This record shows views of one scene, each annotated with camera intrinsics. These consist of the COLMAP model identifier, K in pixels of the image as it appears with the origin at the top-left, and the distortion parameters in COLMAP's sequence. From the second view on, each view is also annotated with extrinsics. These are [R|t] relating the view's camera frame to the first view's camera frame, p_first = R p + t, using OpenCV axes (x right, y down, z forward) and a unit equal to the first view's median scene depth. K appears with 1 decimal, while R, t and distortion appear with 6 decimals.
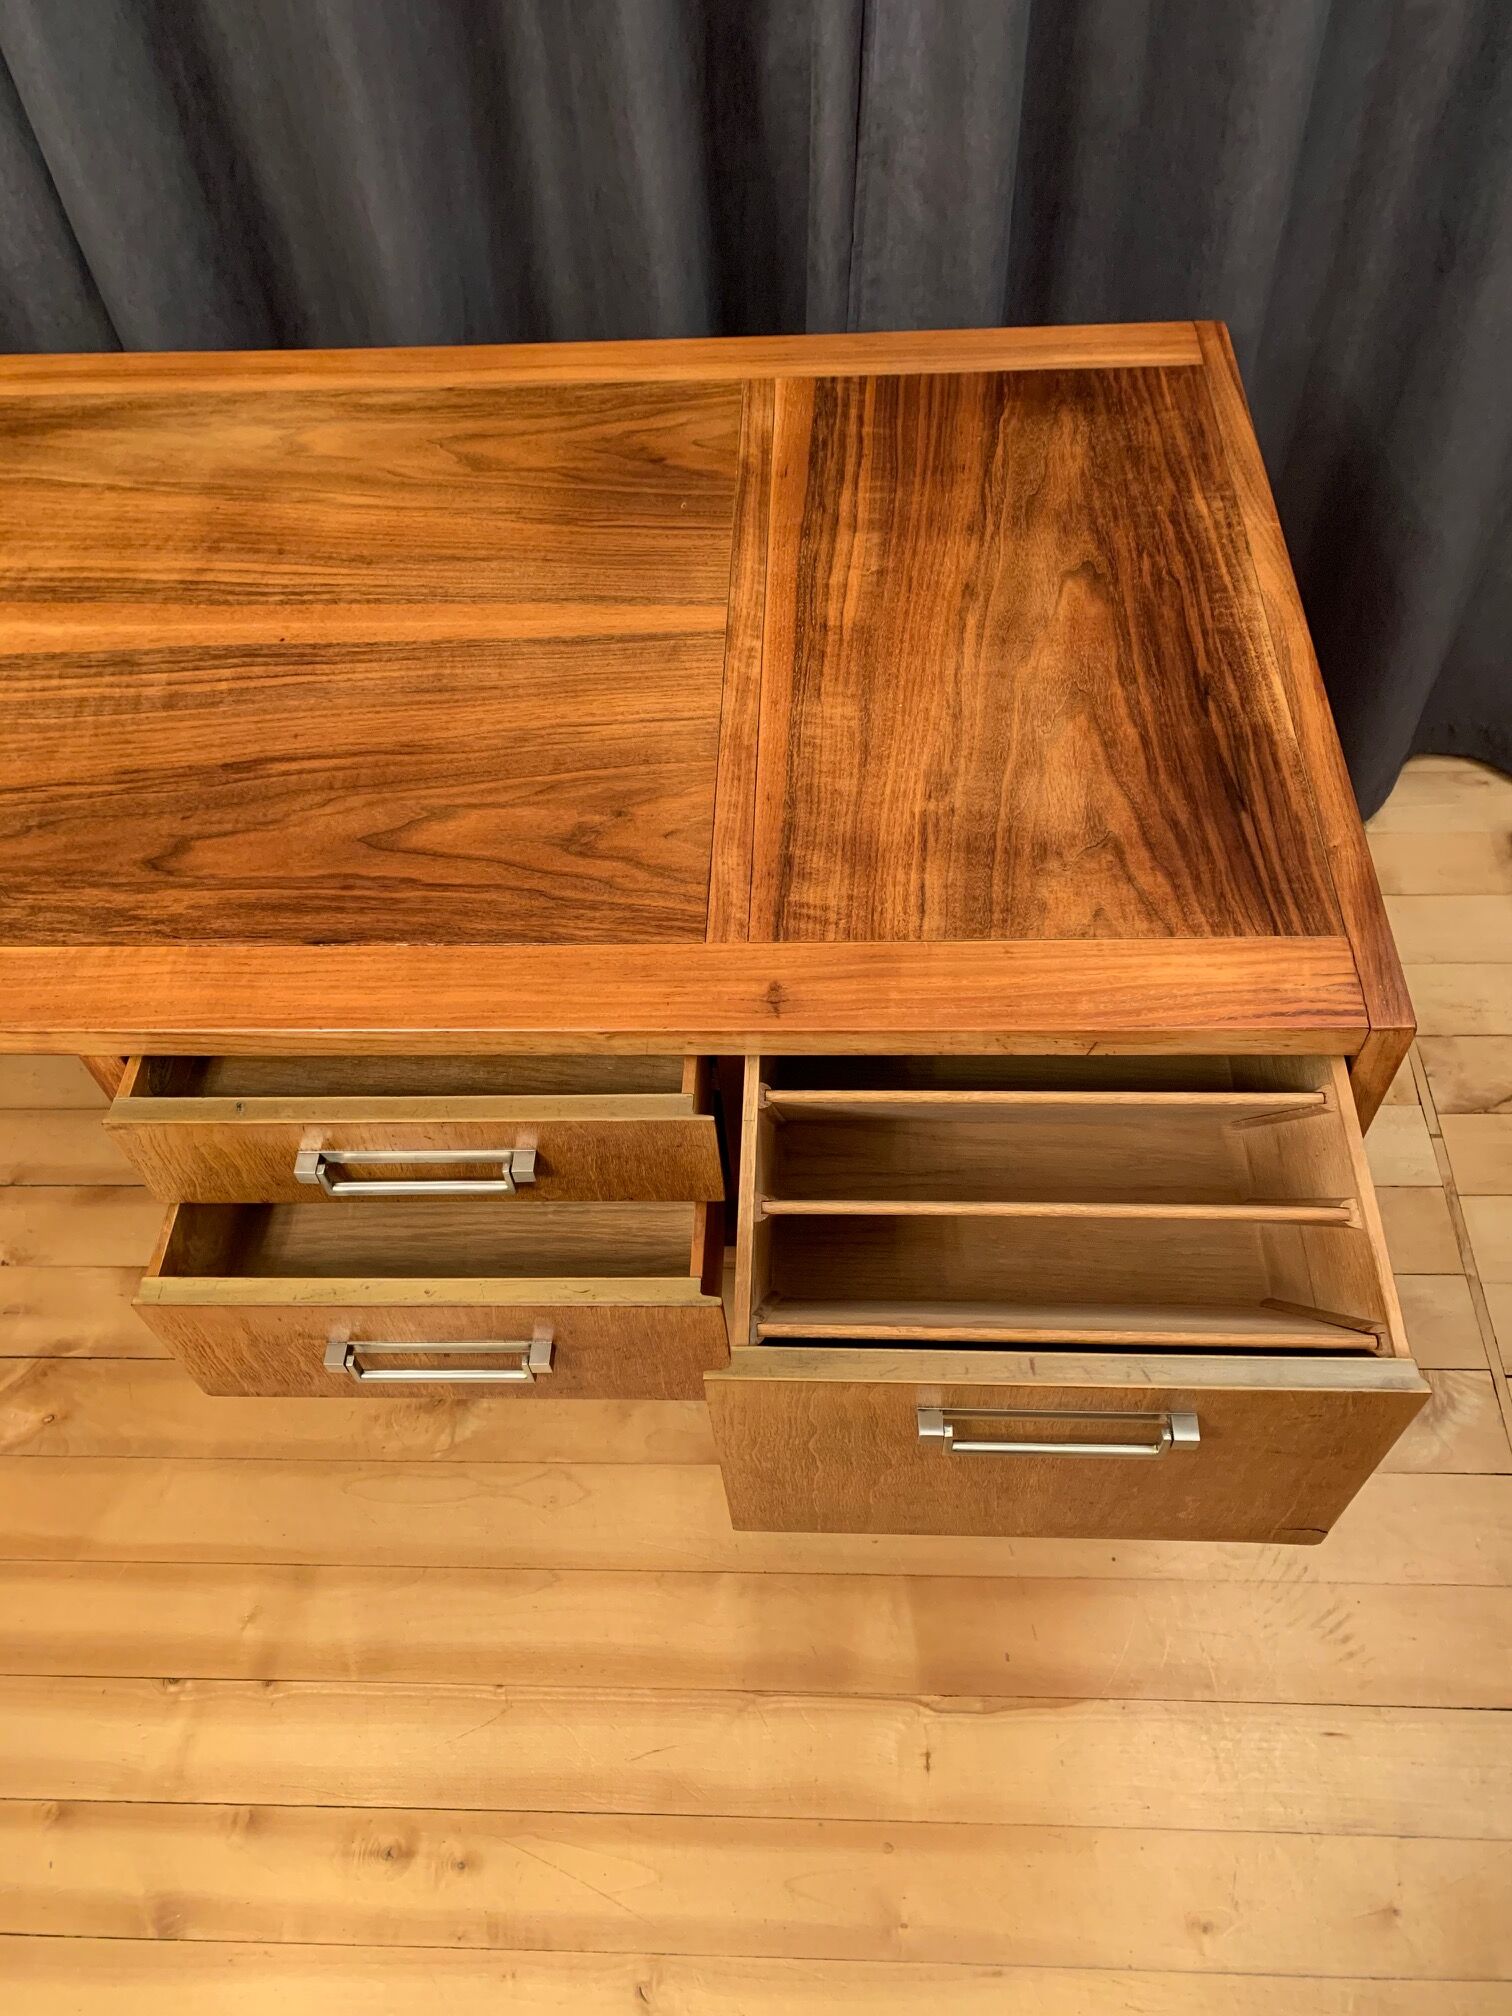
lens RADIAL K [[1547.2, 0, 745.3], [0, 1547.2, 984.9], [0, 0, 1]] dist [0.024159, -0.014520]
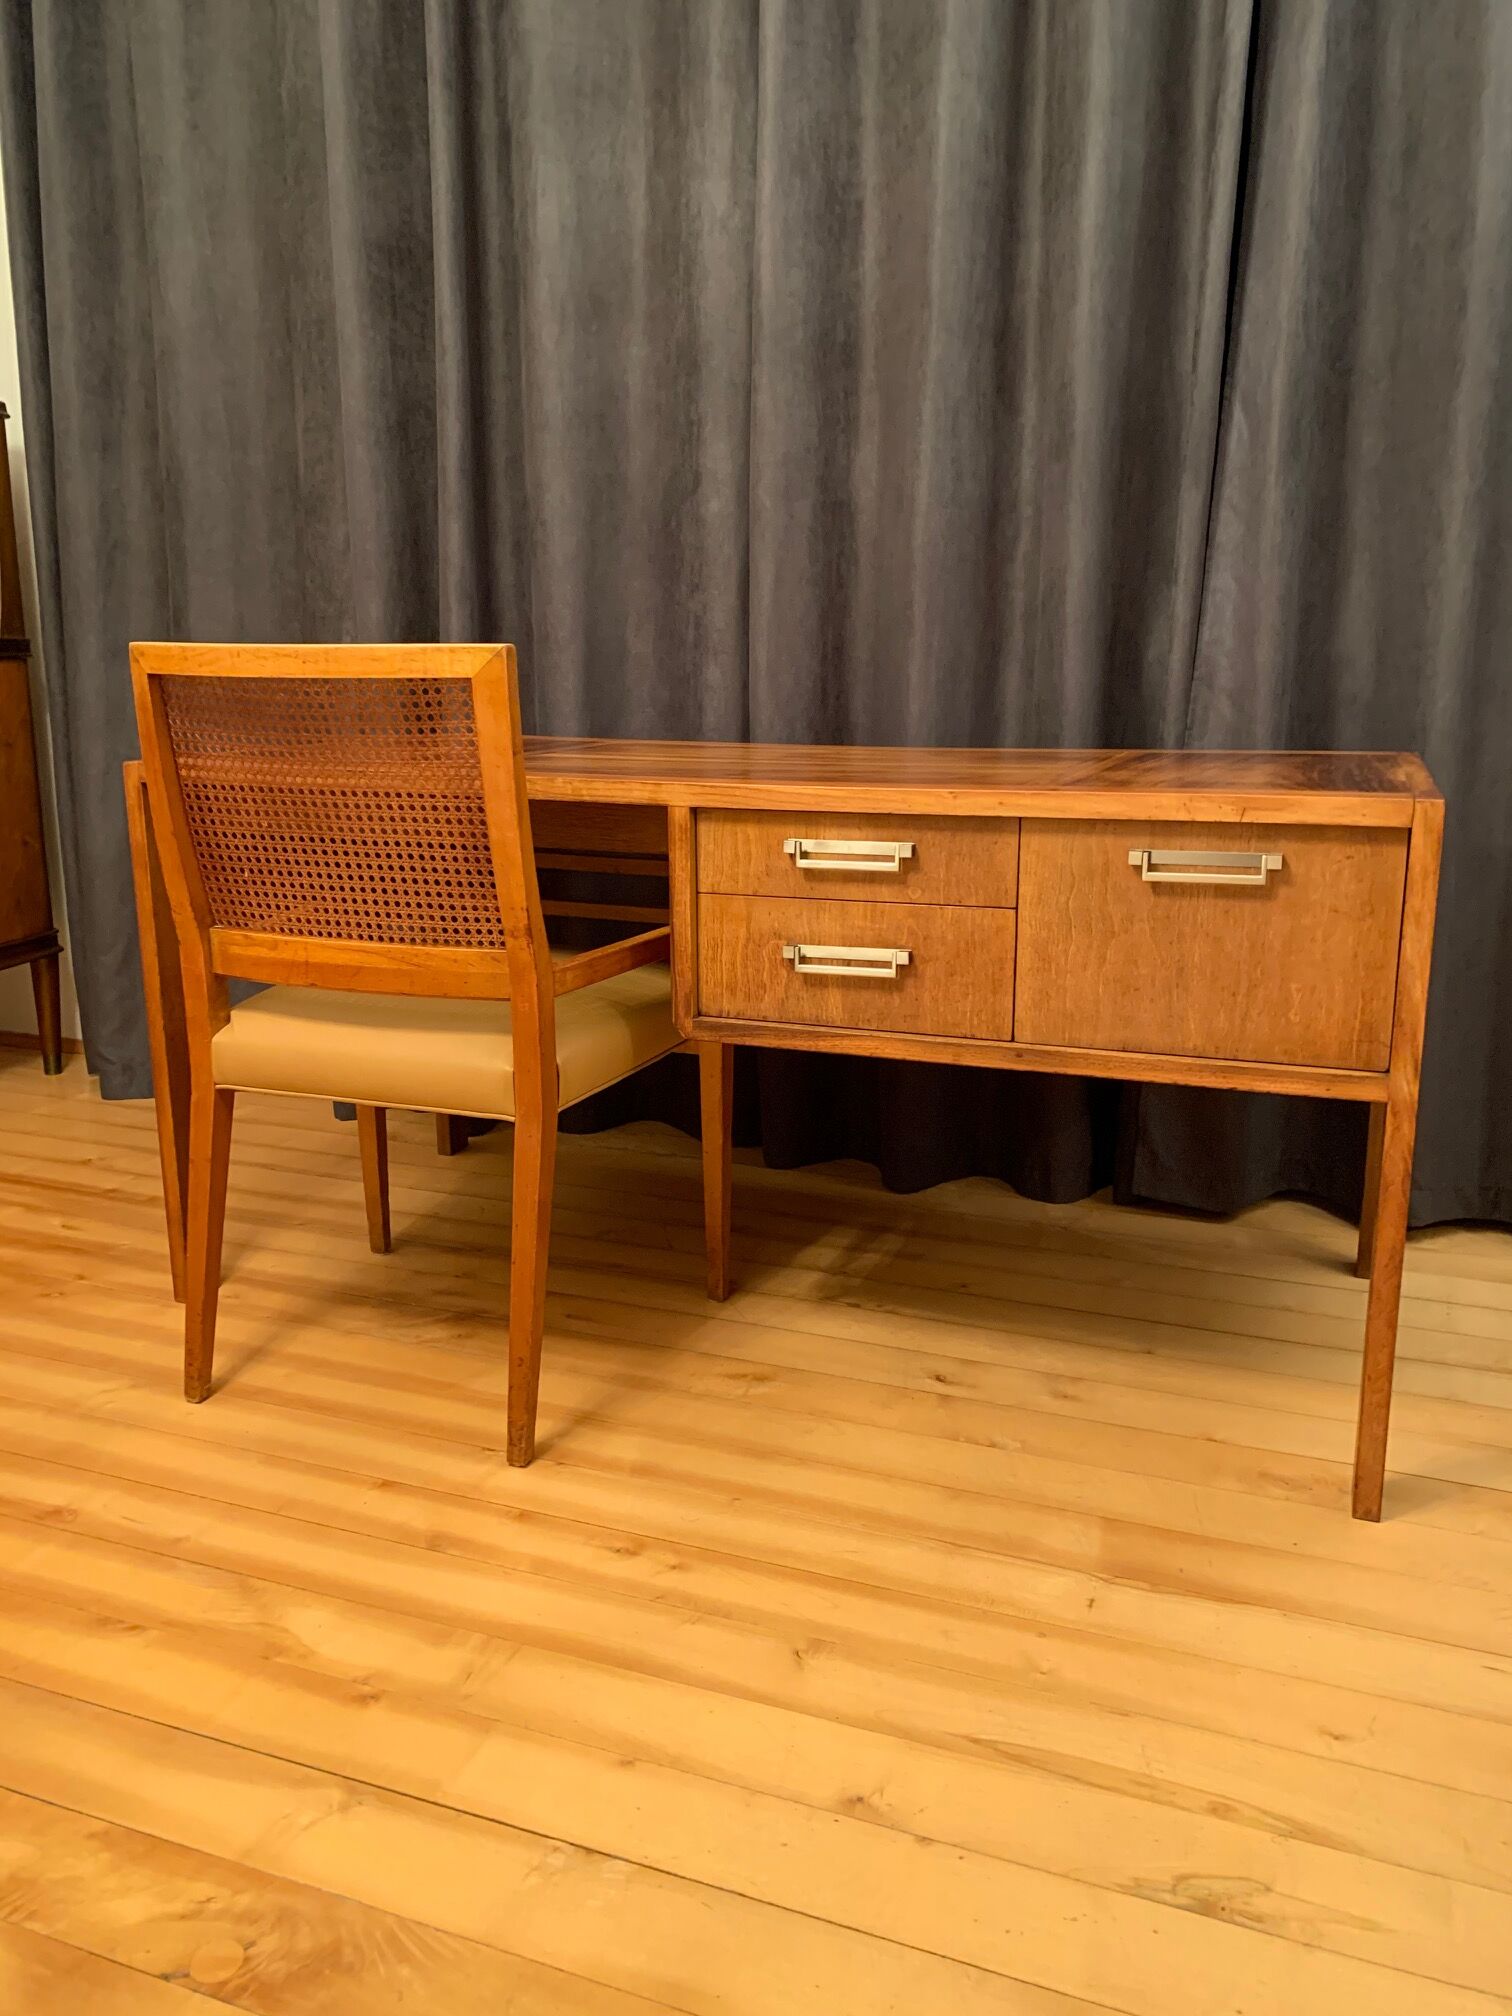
lens RADIAL K [[1547.2, 0, 738.8], [0, 1547.2, 1003.2], [0, 0, 1]] dist [0.024159, -0.014520]
pose [[0.943661, 0.119262, -0.308676, 0.181363], [-0.289190, 0.750633, -0.594070, 0.963925], [0.160853, 0.649866, 0.742833, -0.141916]]
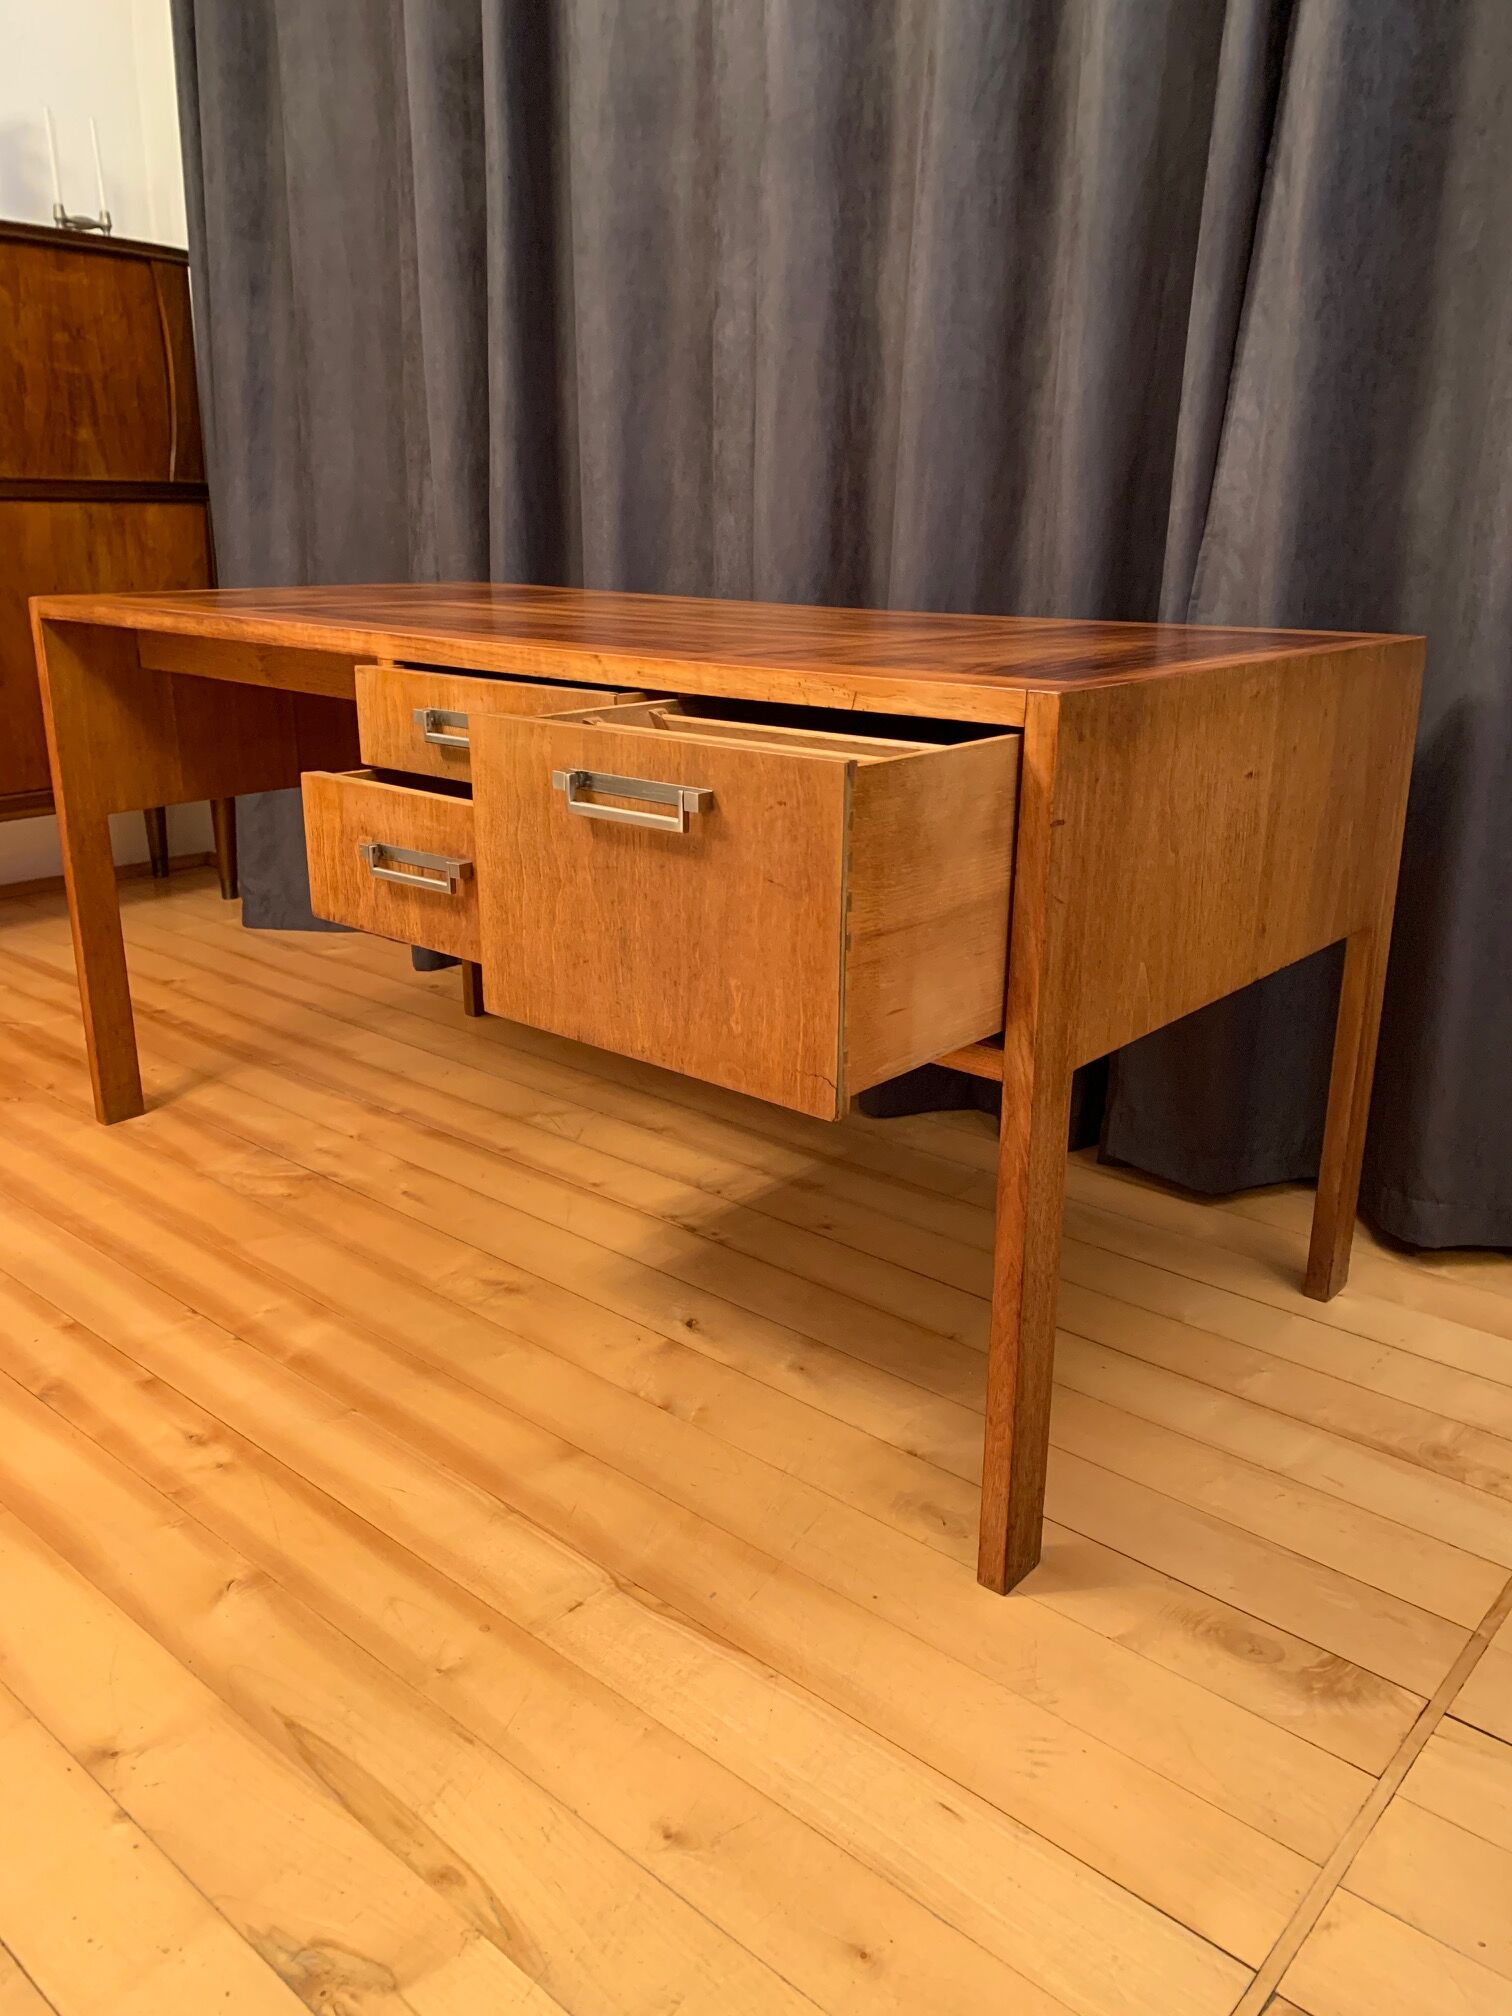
lens RADIAL K [[1547.2, 0, 749.0], [0, 1547.2, 995.7], [0, 0, 1]] dist [0.024159, -0.014520]
pose [[0.773237, 0.242746, -0.585815, 0.709705], [-0.534422, 0.746721, -0.395980, 0.574356], [0.341318, 0.619259, 0.707121, 0.137452]]
